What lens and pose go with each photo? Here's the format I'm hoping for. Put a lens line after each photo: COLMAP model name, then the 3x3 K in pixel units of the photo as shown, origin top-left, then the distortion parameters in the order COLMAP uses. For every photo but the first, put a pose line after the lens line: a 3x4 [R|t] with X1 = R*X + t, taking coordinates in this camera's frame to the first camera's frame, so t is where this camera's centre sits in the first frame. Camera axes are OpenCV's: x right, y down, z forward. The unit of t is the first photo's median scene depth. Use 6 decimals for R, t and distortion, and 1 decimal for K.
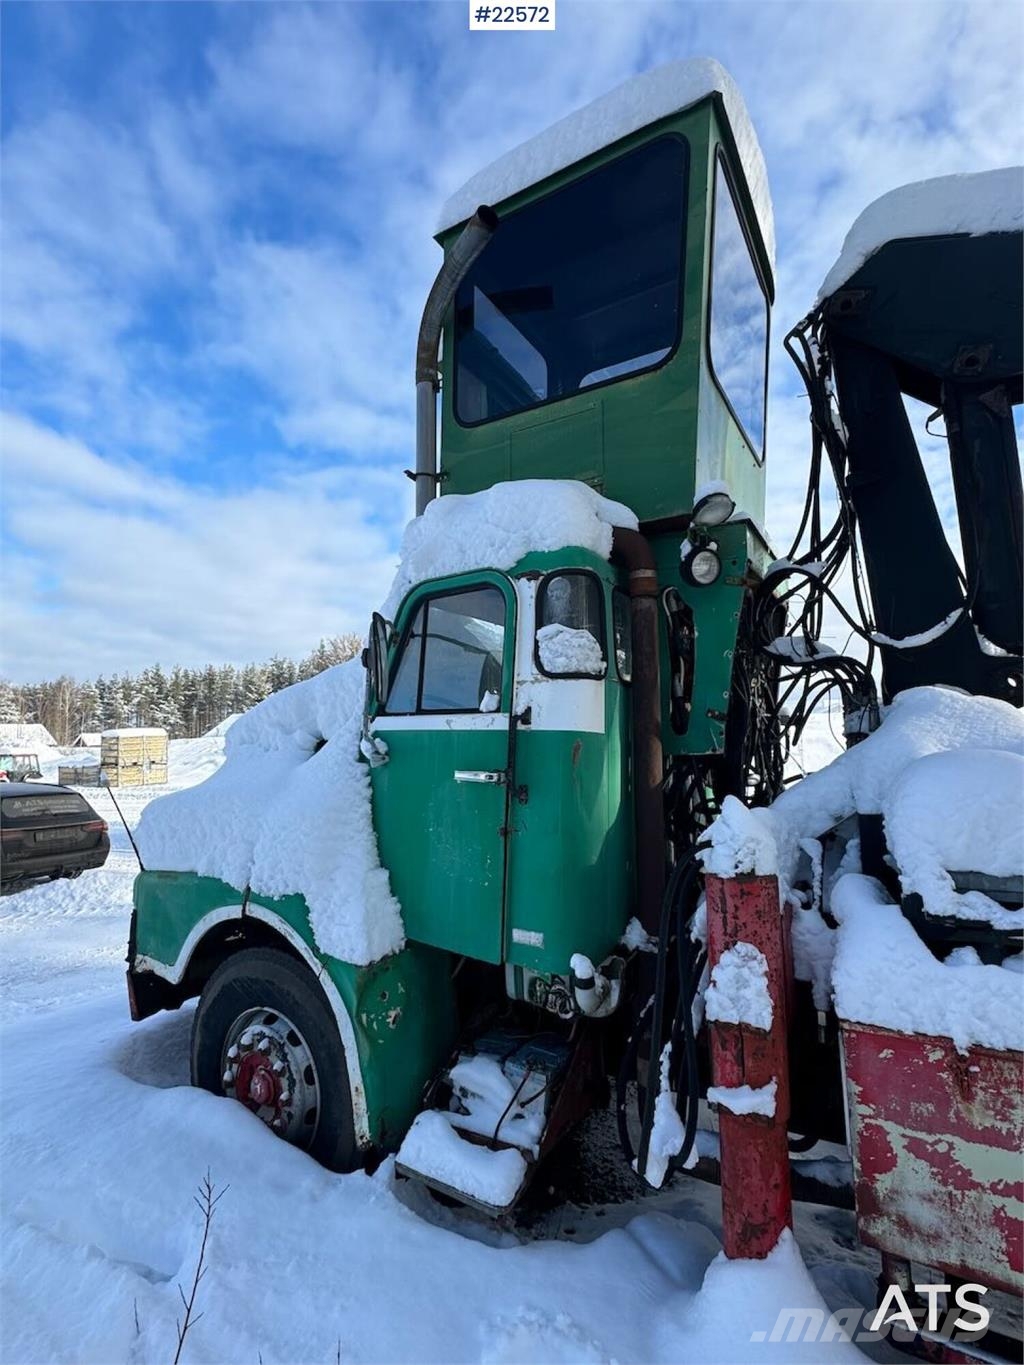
lens RADIAL K [[631.7, 0, 512.0], [0, 631.7, 682.5], [0, 0, 1]] dist [-0.000292, -0.000282]
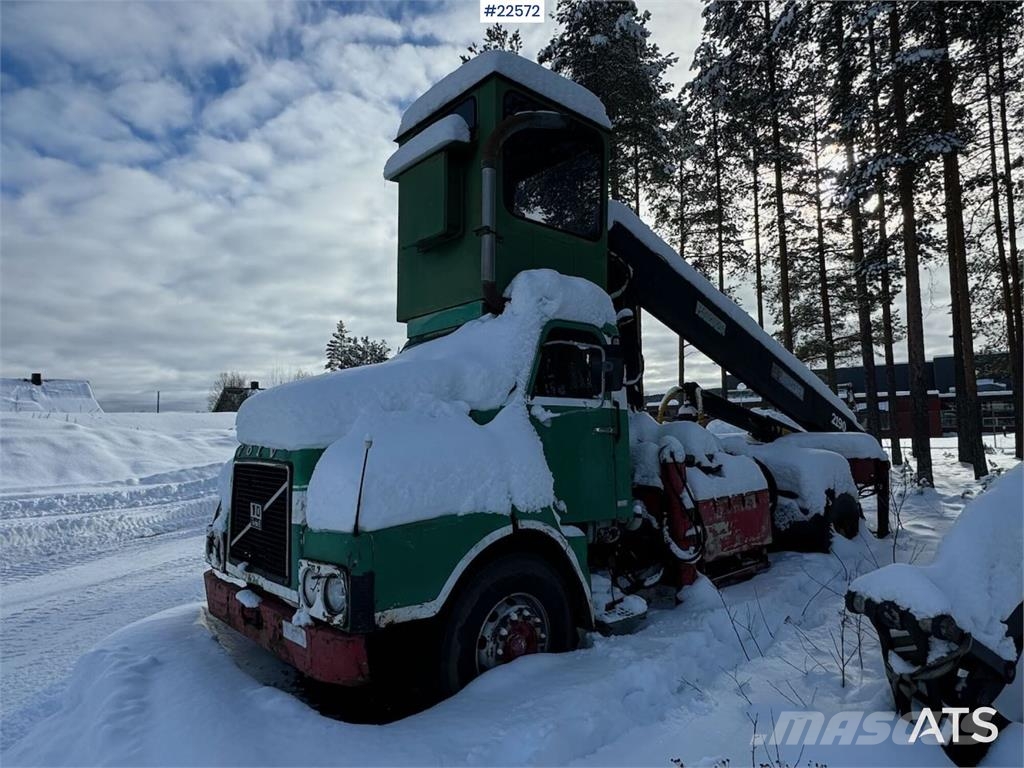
lens RADIAL K [[641.0, 0, 512.0], [0, 641.0, 384.0], [0, 0, 1]] dist [-0.002372, -0.001592]
pose [[0.283484, 0.087277, 0.954997, -2.695969], [-0.076896, 0.994712, -0.068081, 0.209158], [-0.955889, -0.054135, 0.288697, 0.901924]]
